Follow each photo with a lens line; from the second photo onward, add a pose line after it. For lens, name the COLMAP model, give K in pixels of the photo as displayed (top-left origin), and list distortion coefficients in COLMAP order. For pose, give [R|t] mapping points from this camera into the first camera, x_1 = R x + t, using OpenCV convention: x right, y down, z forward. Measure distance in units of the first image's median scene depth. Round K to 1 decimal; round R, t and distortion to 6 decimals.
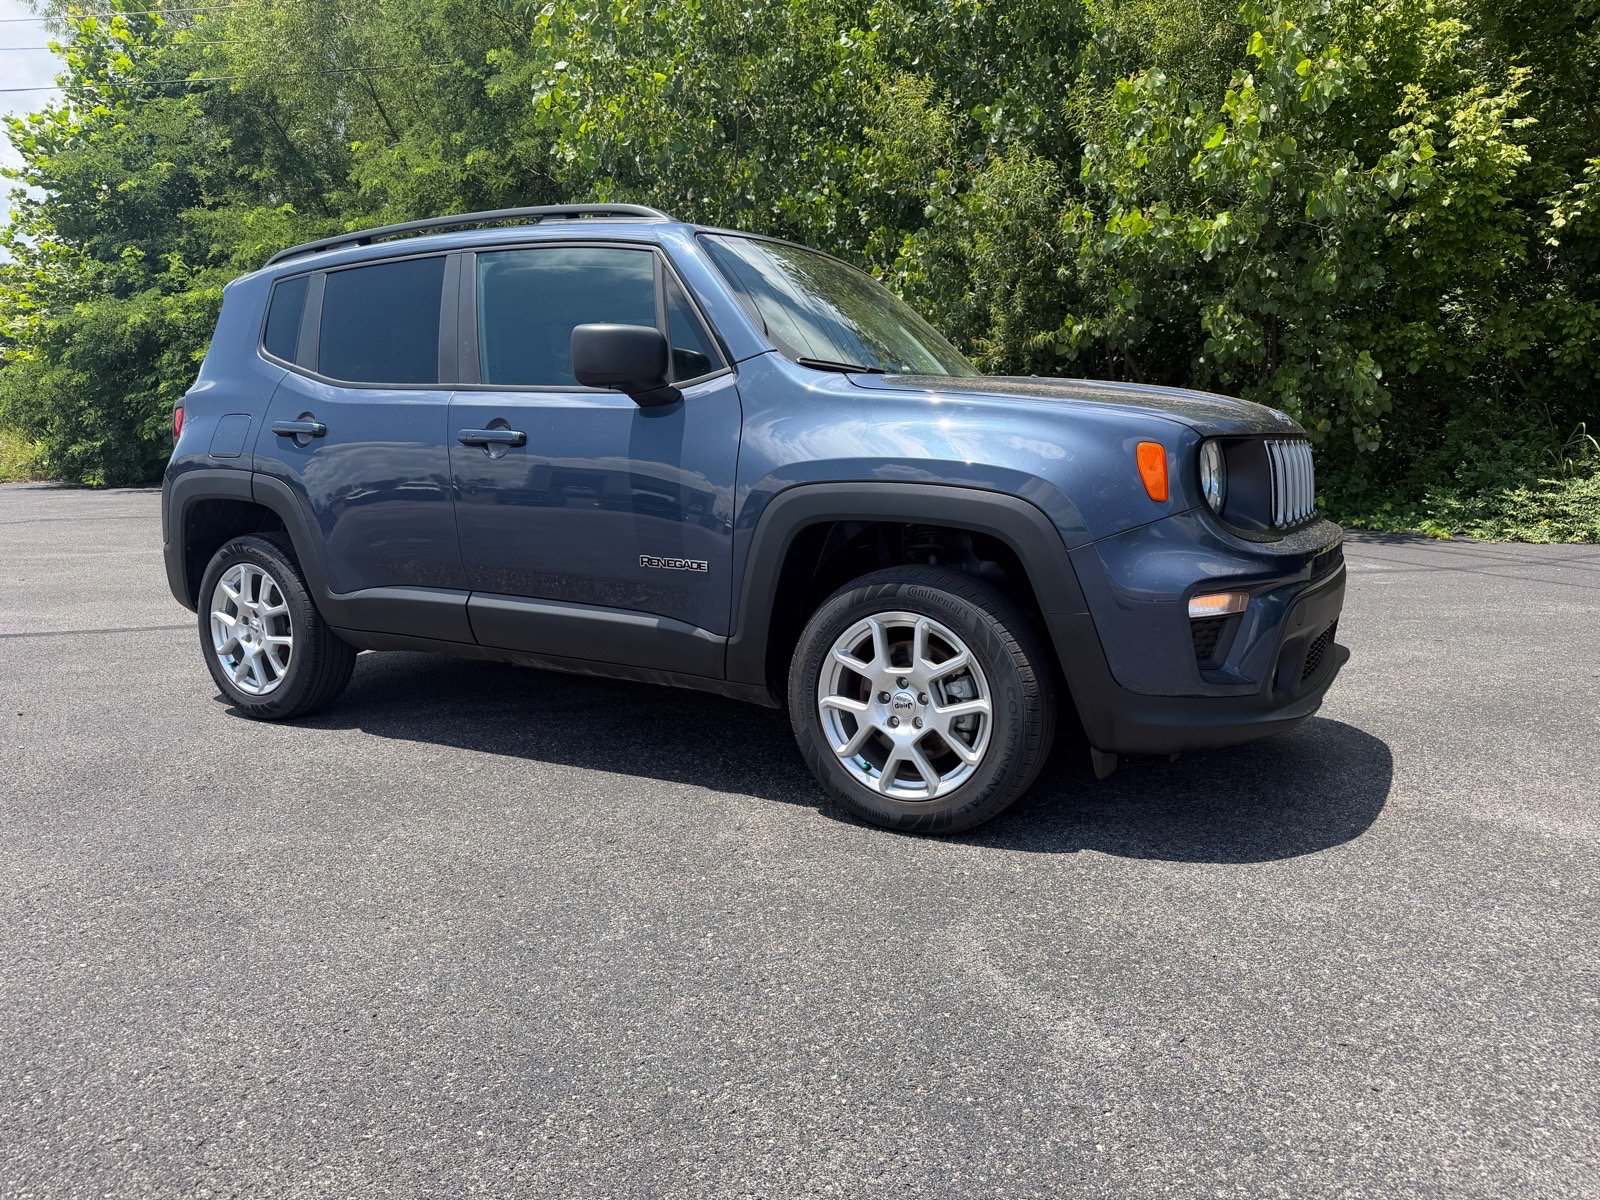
lens RADIAL K [[1155.5, 0, 803.3], [0, 1155.5, 598.6], [0, 0, 1]] dist [0.012468, -0.025228]
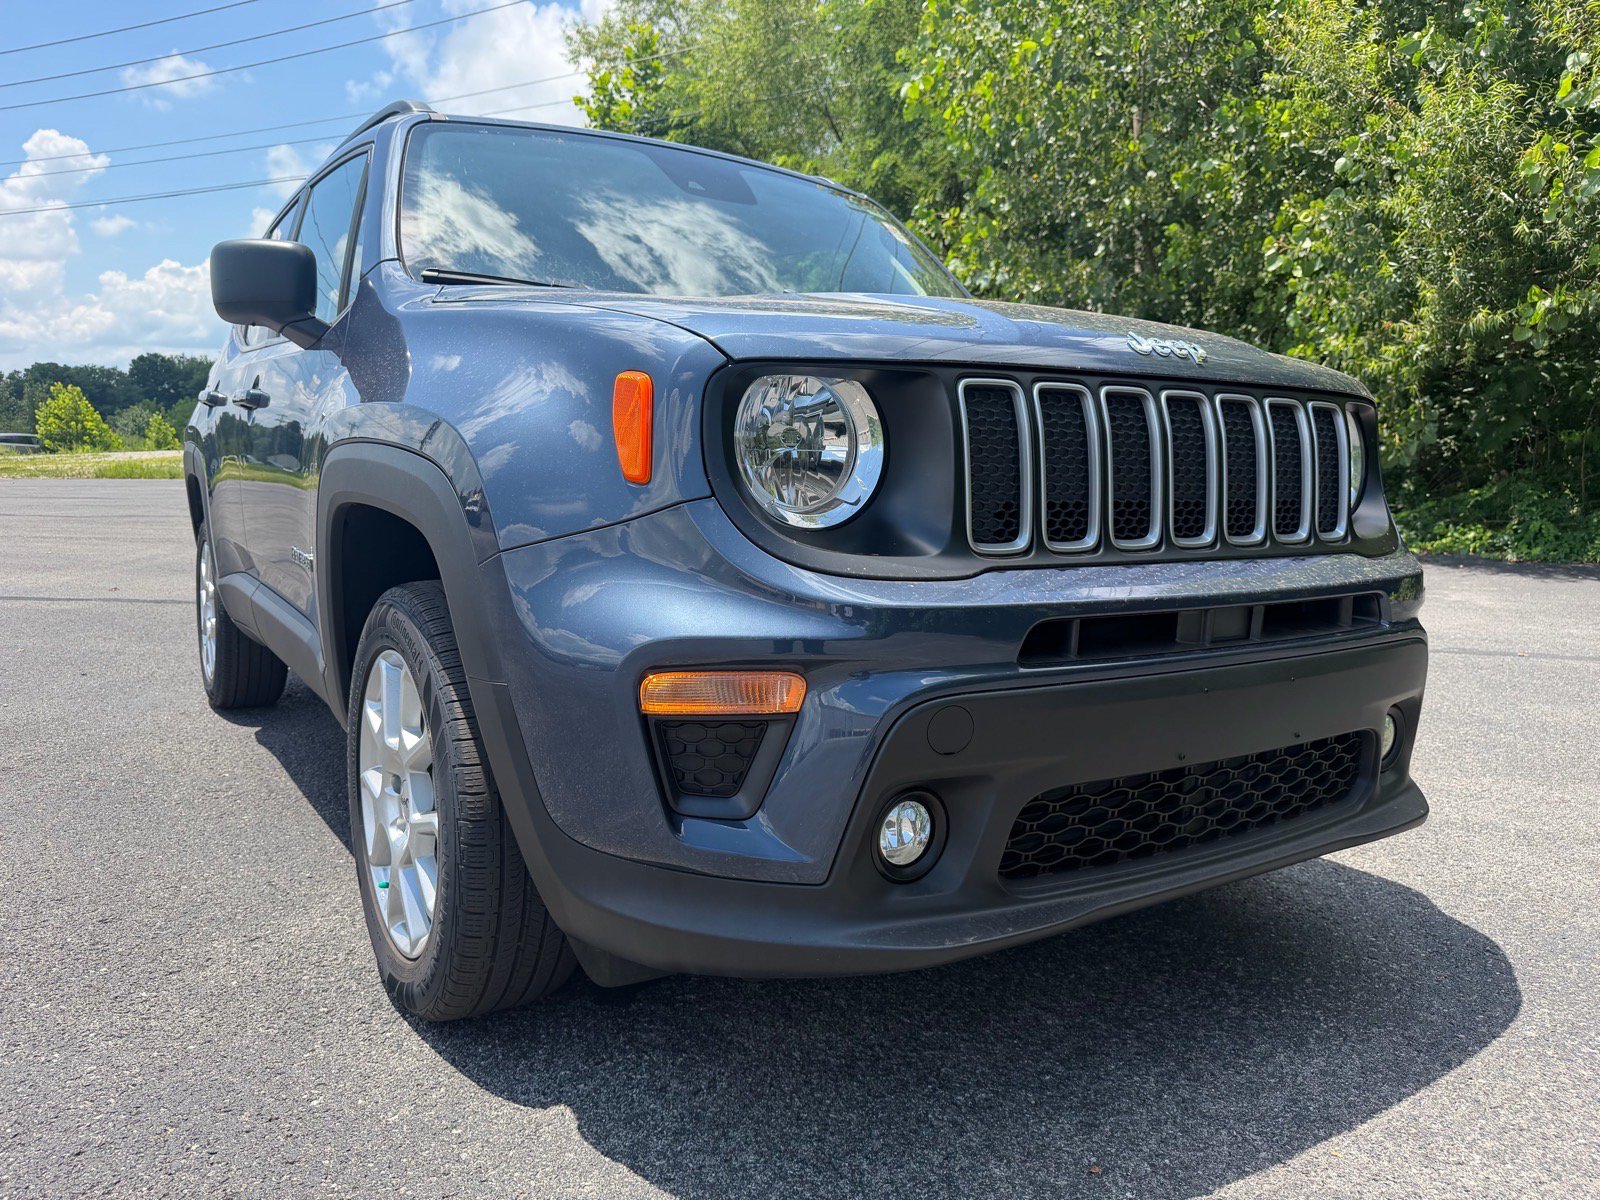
lens RADIAL K [[1155.5, 0, 797.5], [0, 1155.5, 589.8], [0, 0, 1]] dist [0.012468, -0.025228]
pose [[0.899600, 0.068604, -0.431293, 0.142723], [-0.078704, 0.996882, -0.005593, -0.009266], [0.429564, 0.038976, 0.902195, 0.136050]]
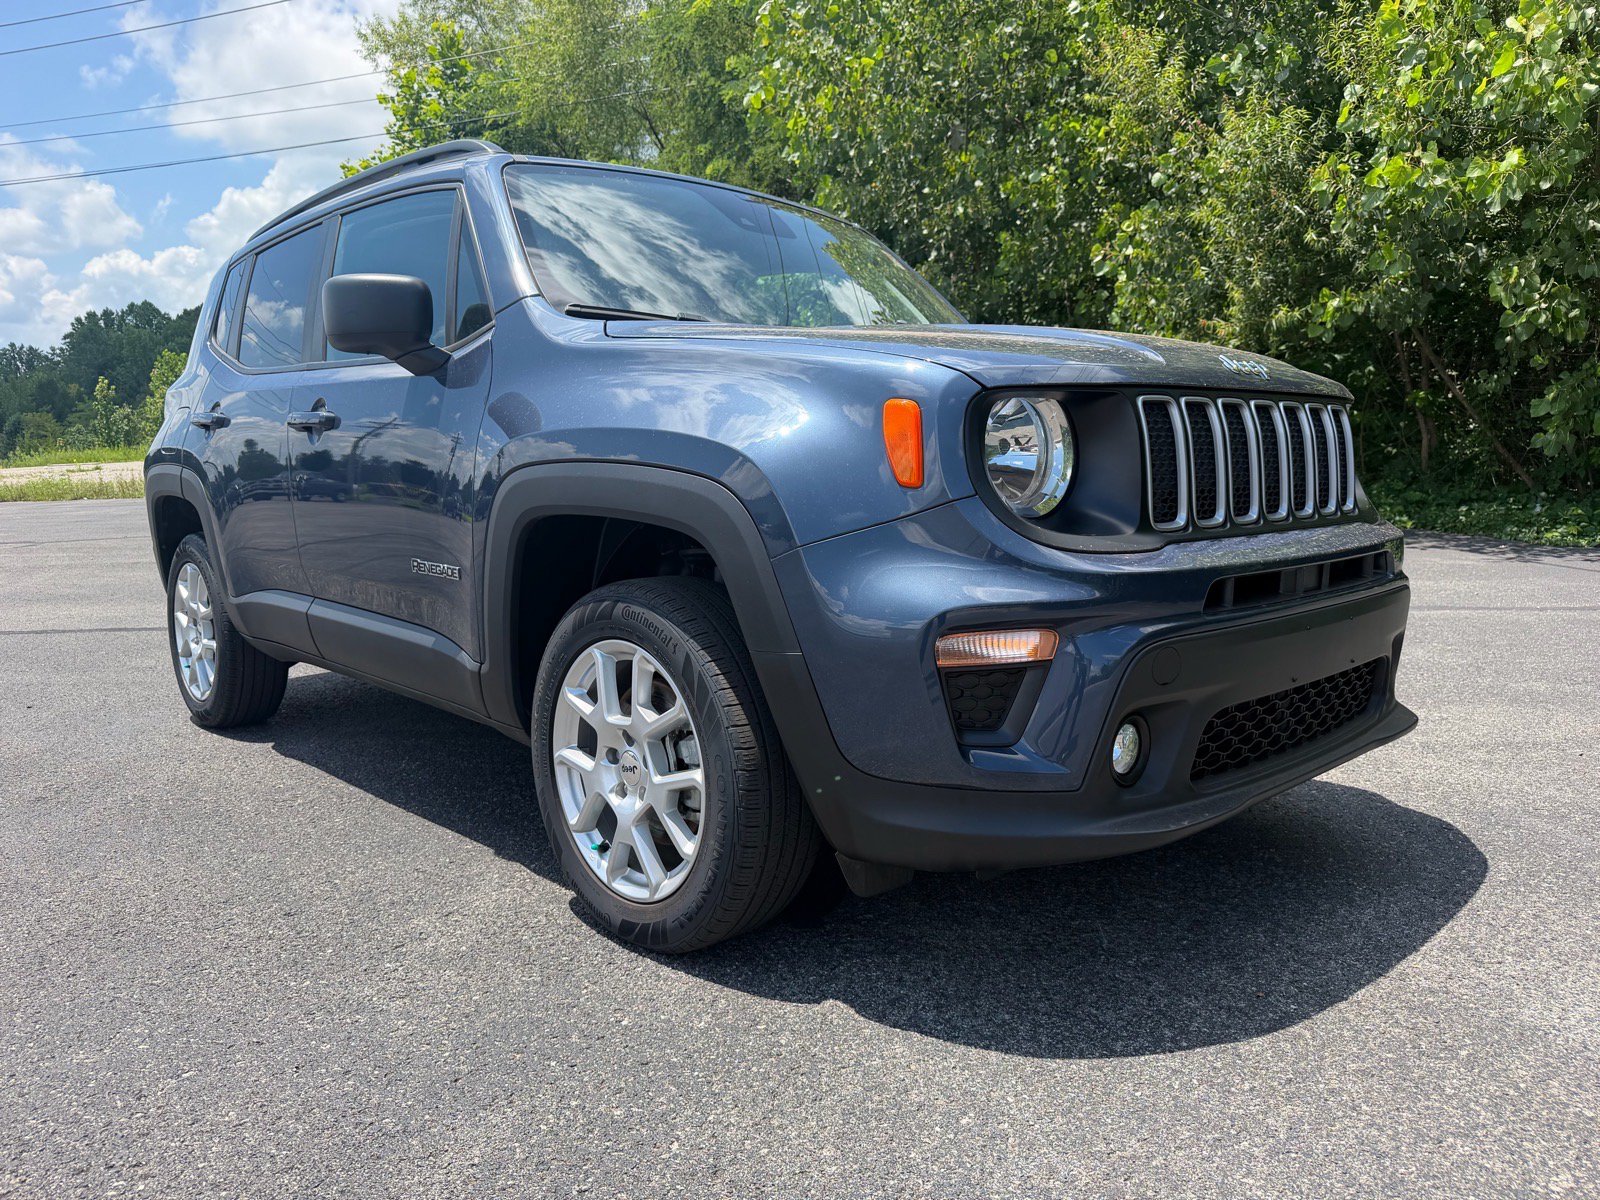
lens RADIAL K [[1155.5, 0, 790.6], [0, 1155.5, 599.1], [0, 0, 1]] dist [0.012468, -0.025228]
pose [[0.961006, 0.024540, -0.275437, 0.100274], [-0.026885, 0.999627, -0.004739, -0.003585], [0.275218, 0.011959, 0.961308, 0.085336]]
